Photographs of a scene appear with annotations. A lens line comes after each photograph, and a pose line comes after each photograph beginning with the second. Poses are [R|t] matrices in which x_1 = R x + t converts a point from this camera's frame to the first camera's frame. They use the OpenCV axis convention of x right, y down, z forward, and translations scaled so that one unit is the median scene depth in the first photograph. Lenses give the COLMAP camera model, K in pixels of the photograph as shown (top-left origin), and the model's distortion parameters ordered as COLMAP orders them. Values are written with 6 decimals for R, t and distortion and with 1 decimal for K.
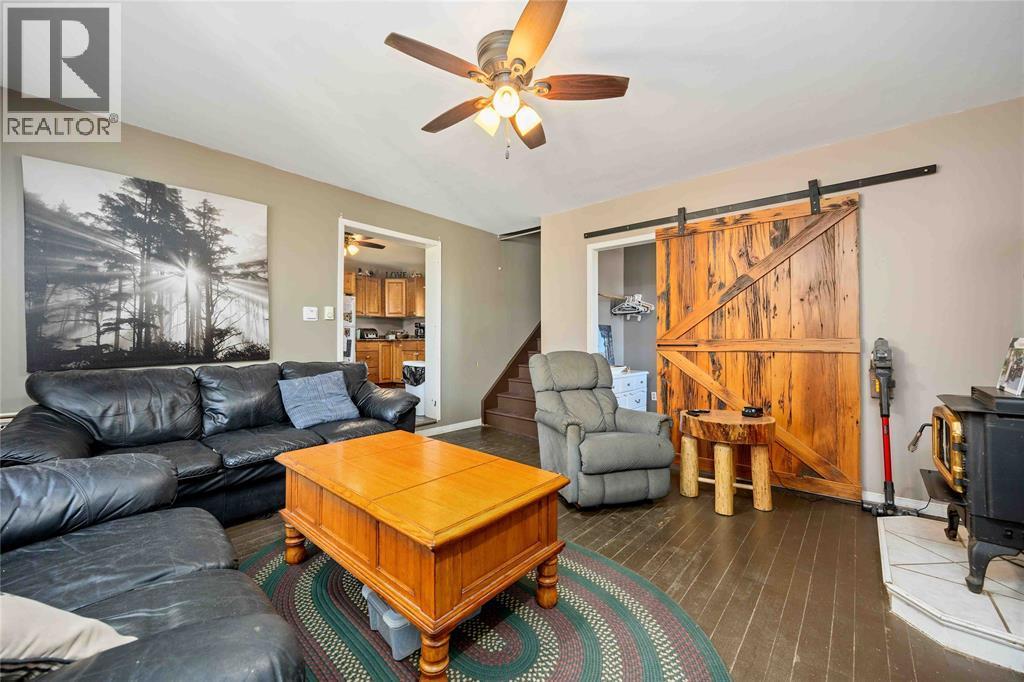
lens RADIAL K [[391.1, 0, 511.2], [0, 391.1, 337.9], [0, 0, 1]] dist [-0.001394, 0.000385]
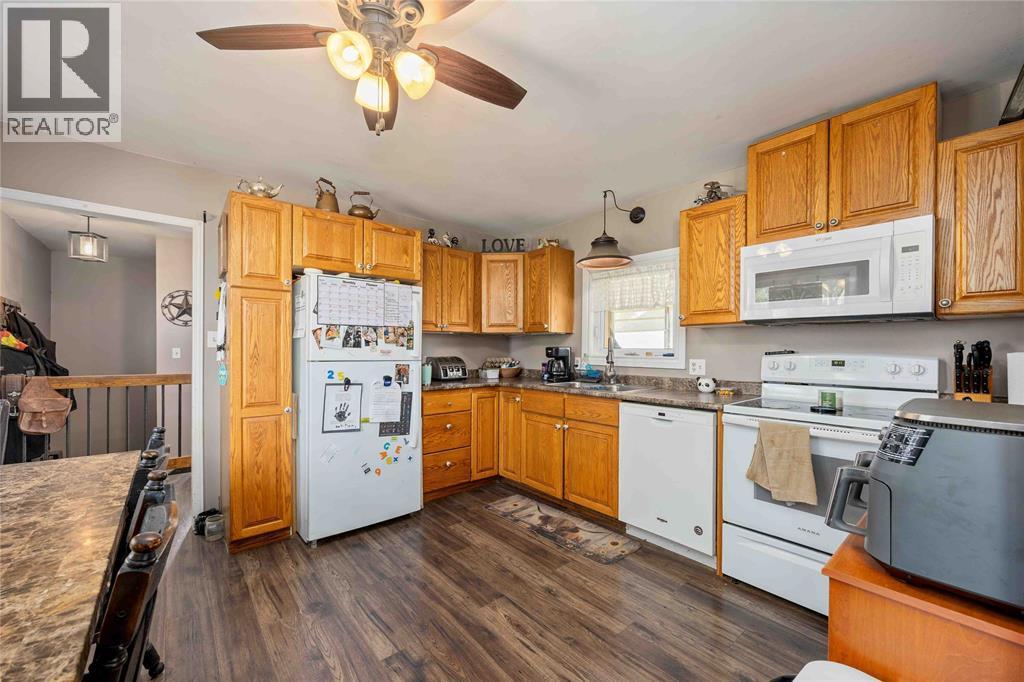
lens RADIAL K [[391.1, 0, 512.3], [0, 391.1, 346.9], [0, 0, 1]] dist [-0.001394, 0.000385]
pose [[0.988616, 0.005607, -0.150353, -0.215431], [-0.005748, 0.999983, -0.000506, -0.037346], [0.150348, 0.001364, 0.988632, 0.540161]]
